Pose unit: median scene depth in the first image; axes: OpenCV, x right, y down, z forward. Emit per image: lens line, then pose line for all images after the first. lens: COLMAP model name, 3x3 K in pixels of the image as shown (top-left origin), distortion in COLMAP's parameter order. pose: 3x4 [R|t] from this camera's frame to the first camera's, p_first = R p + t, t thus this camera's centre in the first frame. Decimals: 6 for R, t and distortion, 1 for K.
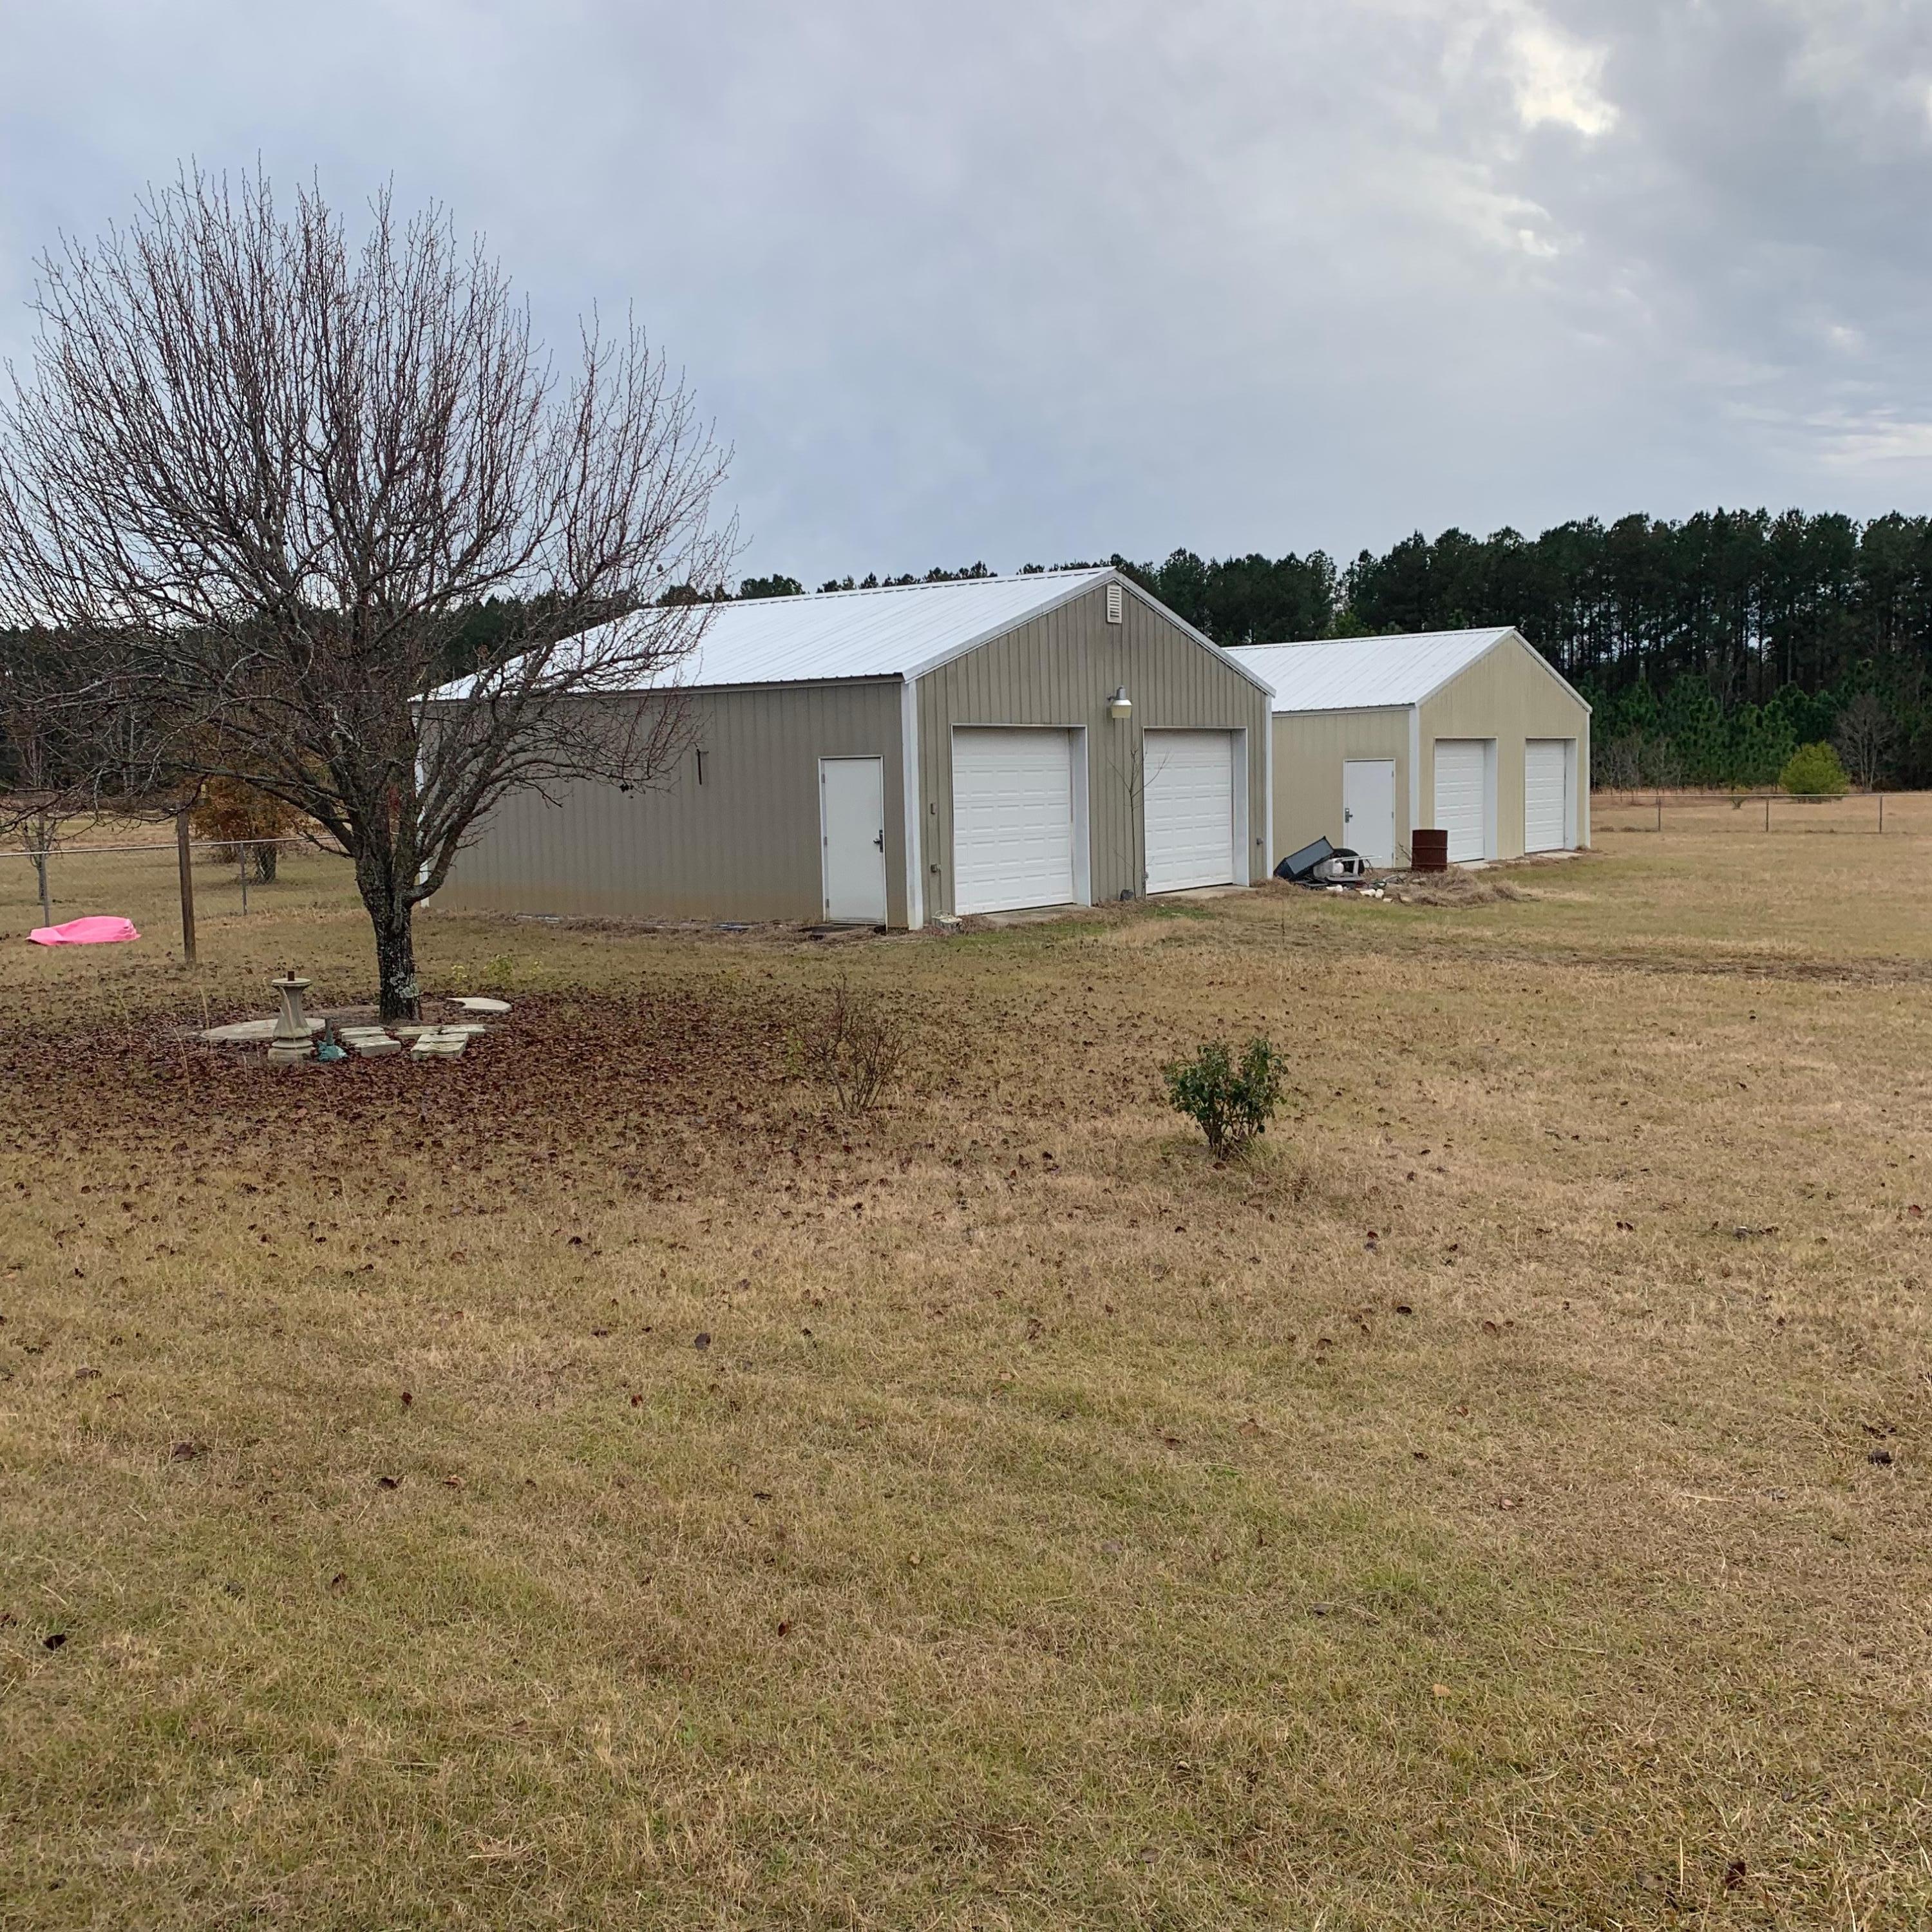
lens RADIAL K [[1938.0, 0, 967.1], [0, 1938.0, 968.0], [0, 0, 1]] dist [0.054990, 0.000000]
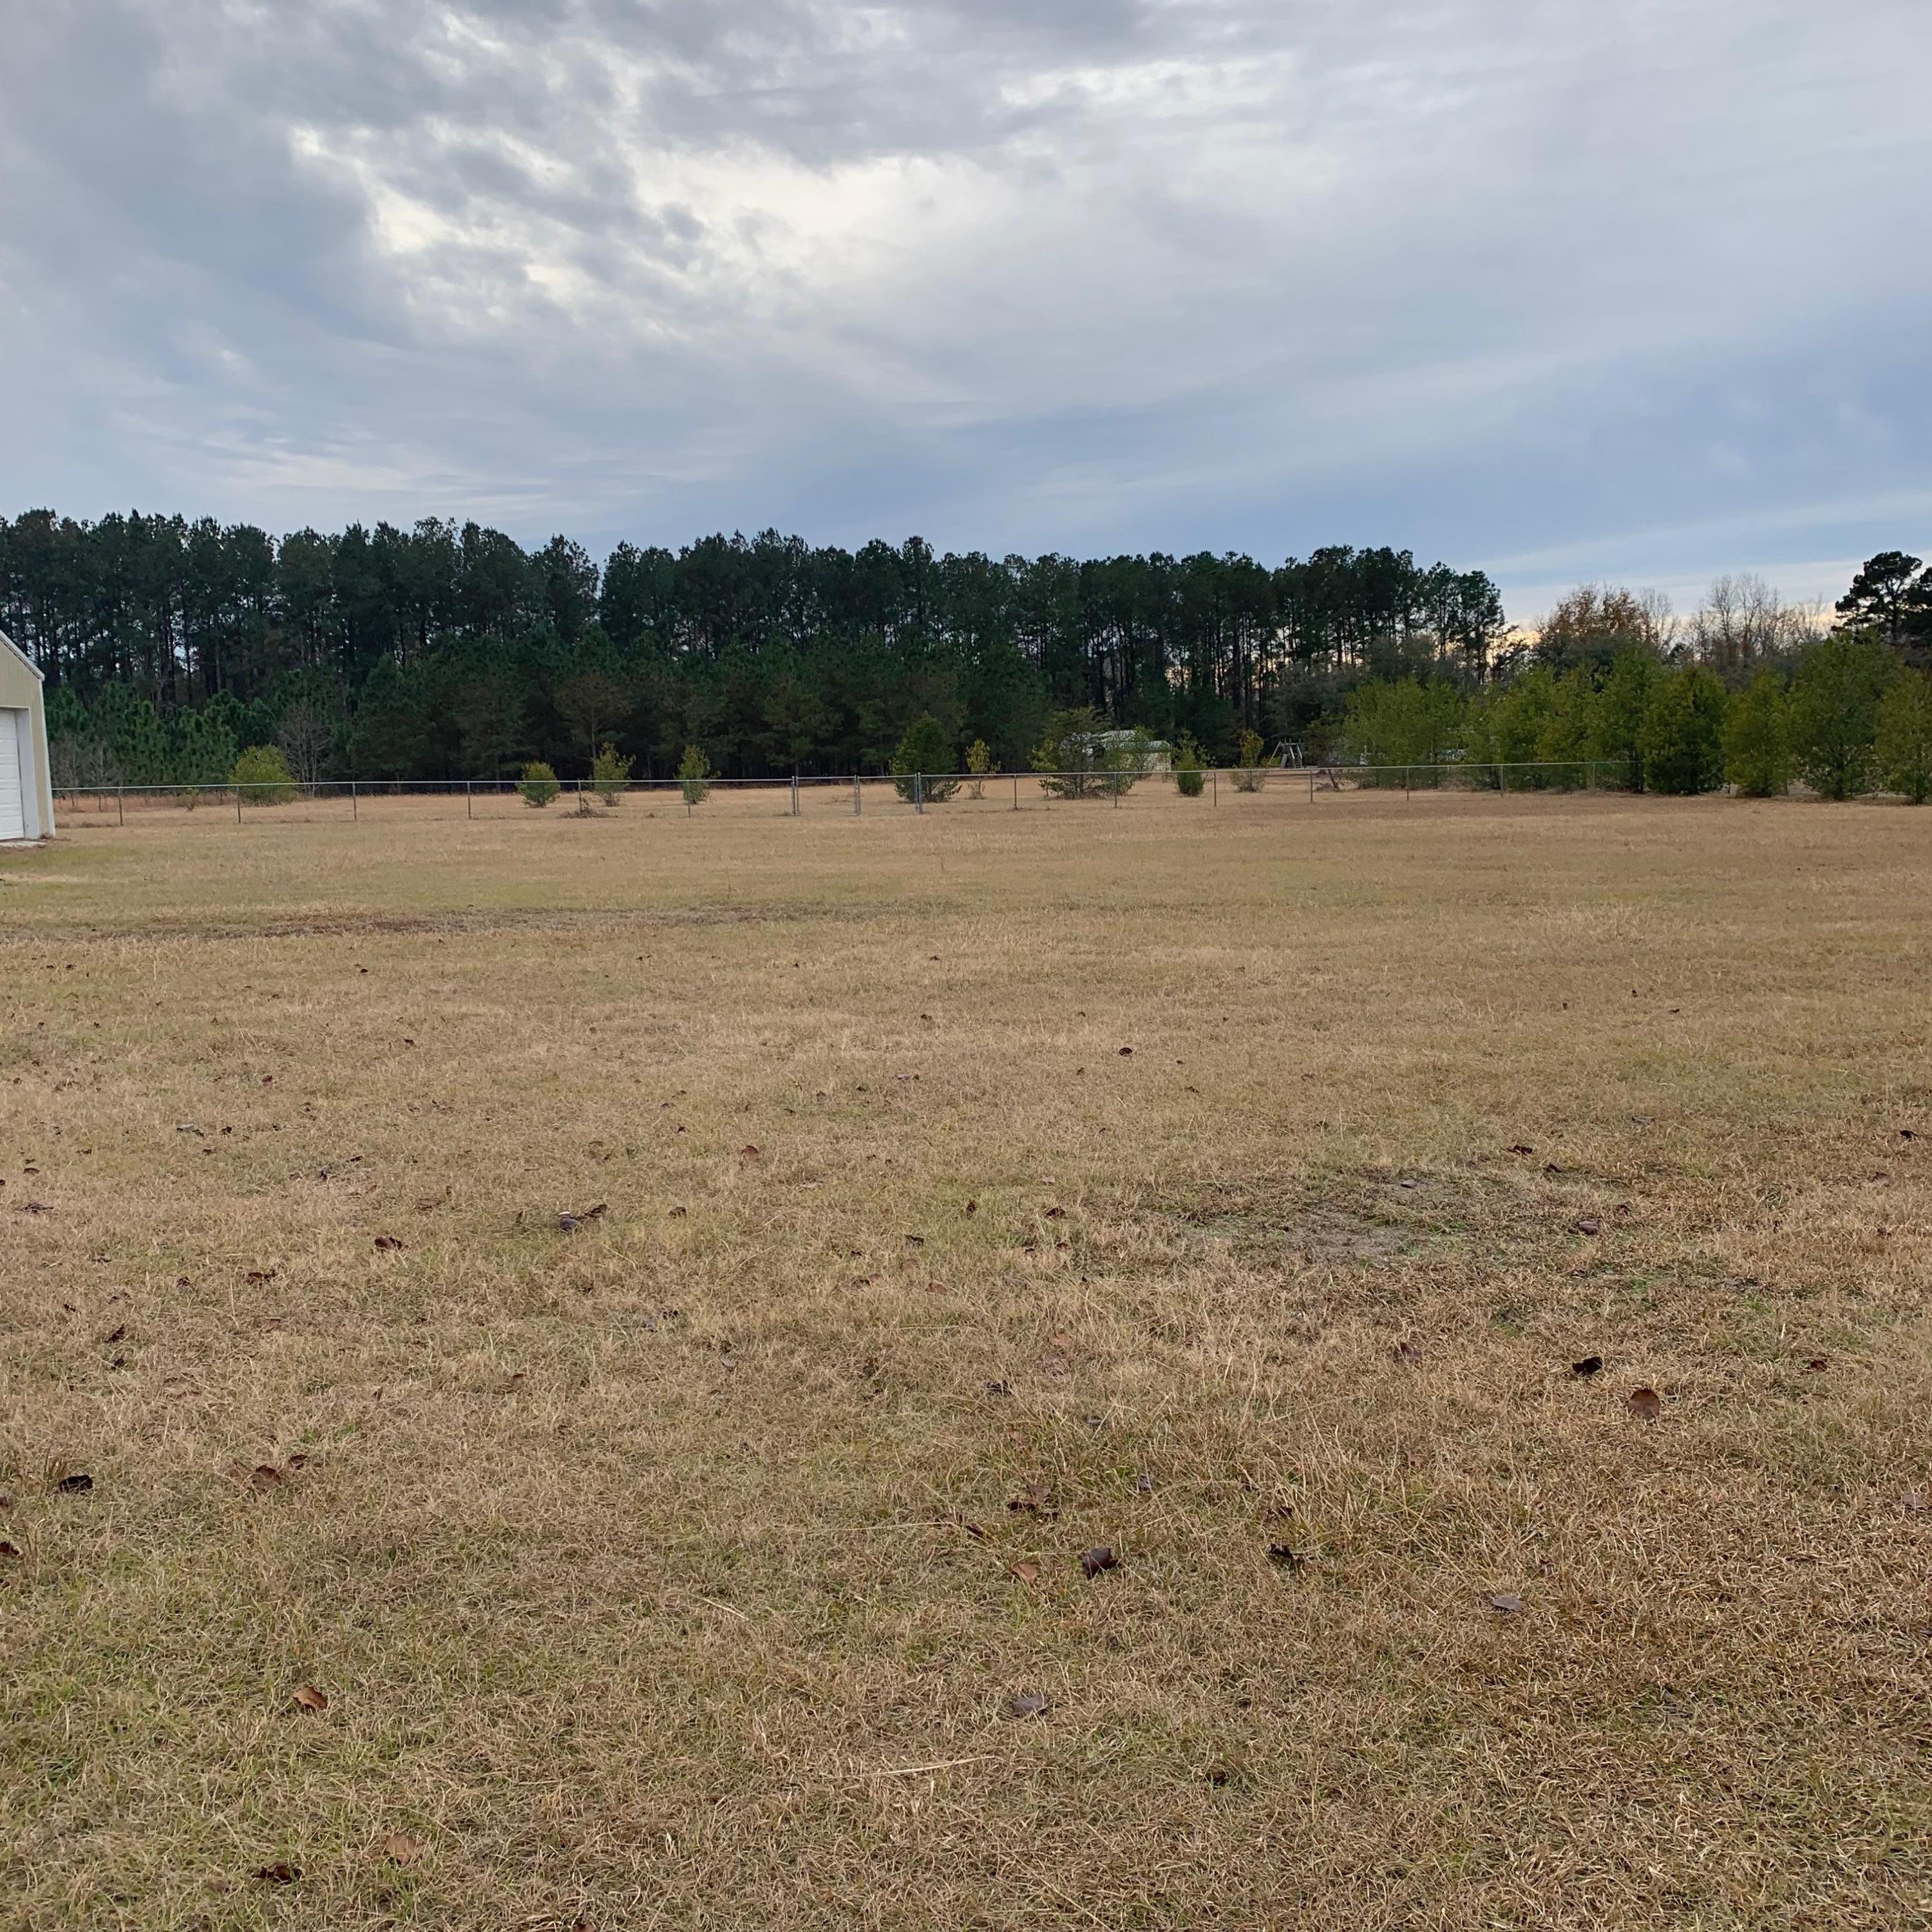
lens RADIAL K [[1938.0, 0, 977.8], [0, 1938.0, 976.0], [0, 0, 1]] dist [0.054990, 0.000000]
pose [[0.724203, -0.072502, 0.685765, 0.040098], [0.073347, 0.996915, 0.027941, 0.035752], [-0.685675, 0.030064, 0.727287, 0.347138]]
